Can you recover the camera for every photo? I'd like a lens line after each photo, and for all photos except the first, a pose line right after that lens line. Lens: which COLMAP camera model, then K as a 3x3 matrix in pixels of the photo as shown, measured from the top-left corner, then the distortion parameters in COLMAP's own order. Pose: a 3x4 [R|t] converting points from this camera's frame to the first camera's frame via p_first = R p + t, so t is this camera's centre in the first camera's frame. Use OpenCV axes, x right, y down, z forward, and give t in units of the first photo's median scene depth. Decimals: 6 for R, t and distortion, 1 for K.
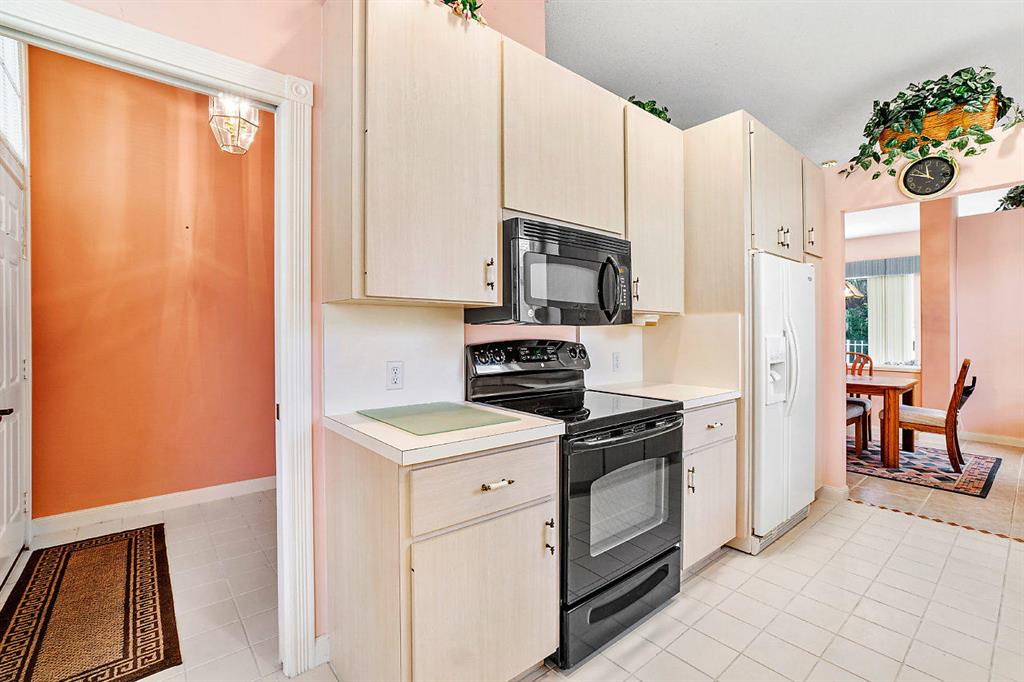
lens RADIAL K [[458.0, 0, 508.6], [0, 458.0, 337.9], [0, 0, 1]] dist [-0.021158, 0.010938]
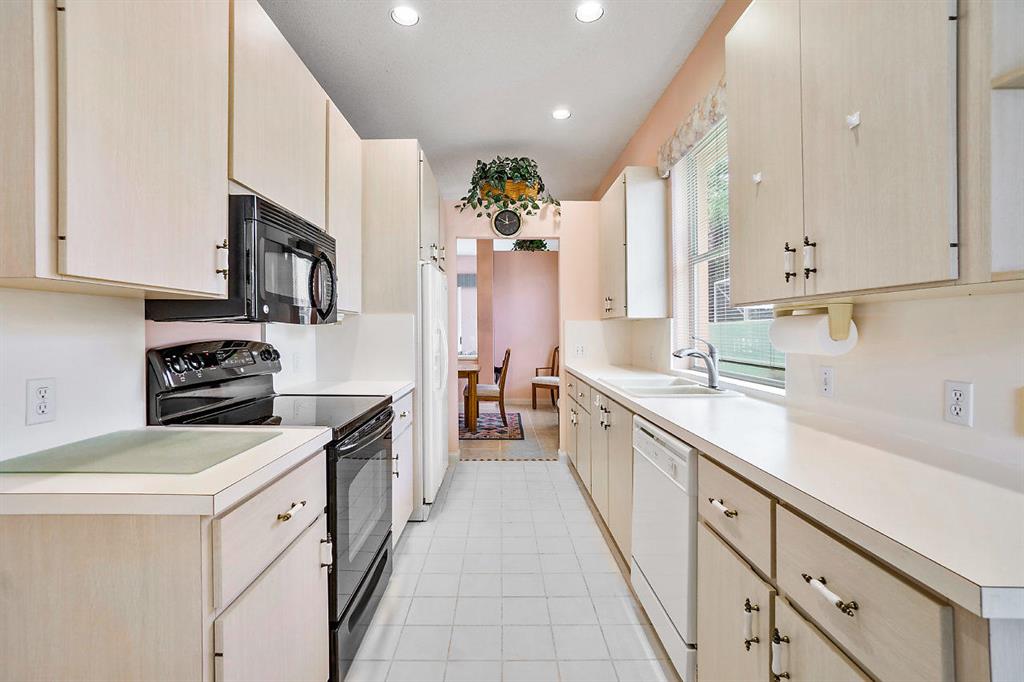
lens RADIAL K [[462.6, 0, 508.1], [0, 462.6, 330.8], [0, 0, 1]] dist [-0.038752, 0.025036]
pose [[0.633753, -0.000682, 0.773535, -0.227548], [0.008206, 0.999949, -0.005842, -0.003696], [-0.773492, 0.010050, 0.633727, 0.073182]]
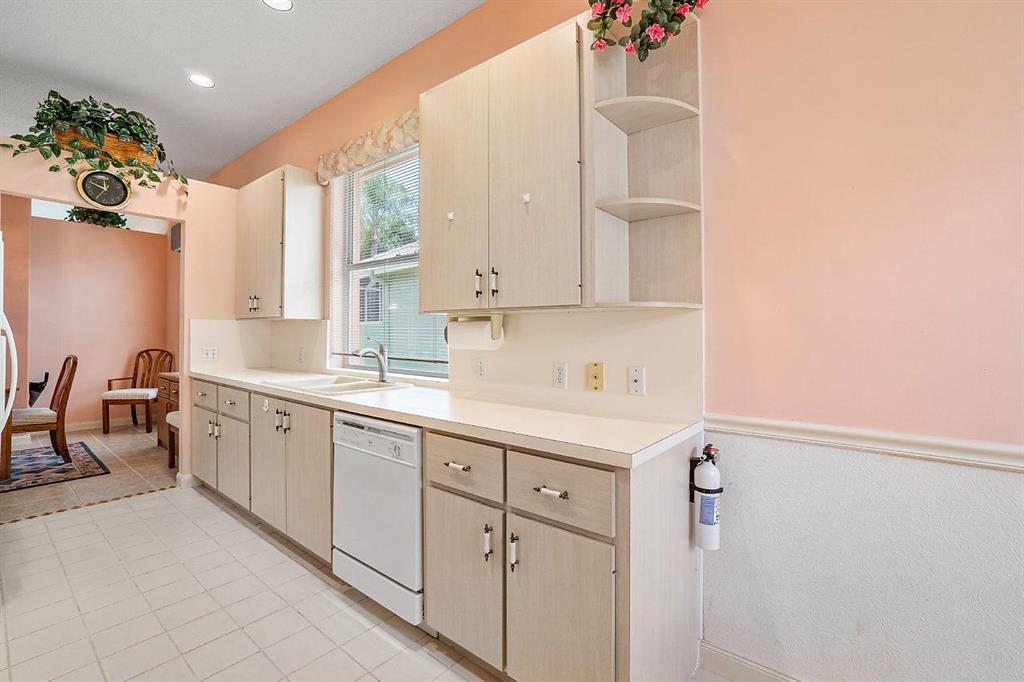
lens RADIAL K [[450.3, 0, 510.9], [0, 450.3, 327.1], [0, 0, 1]] dist [-0.000982, 0.000794]
pose [[-0.174825, 0.011200, 0.984536, -0.341075], [0.005302, 0.999932, -0.010434, -0.005185], [-0.984585, 0.003396, -0.174873, 0.238608]]
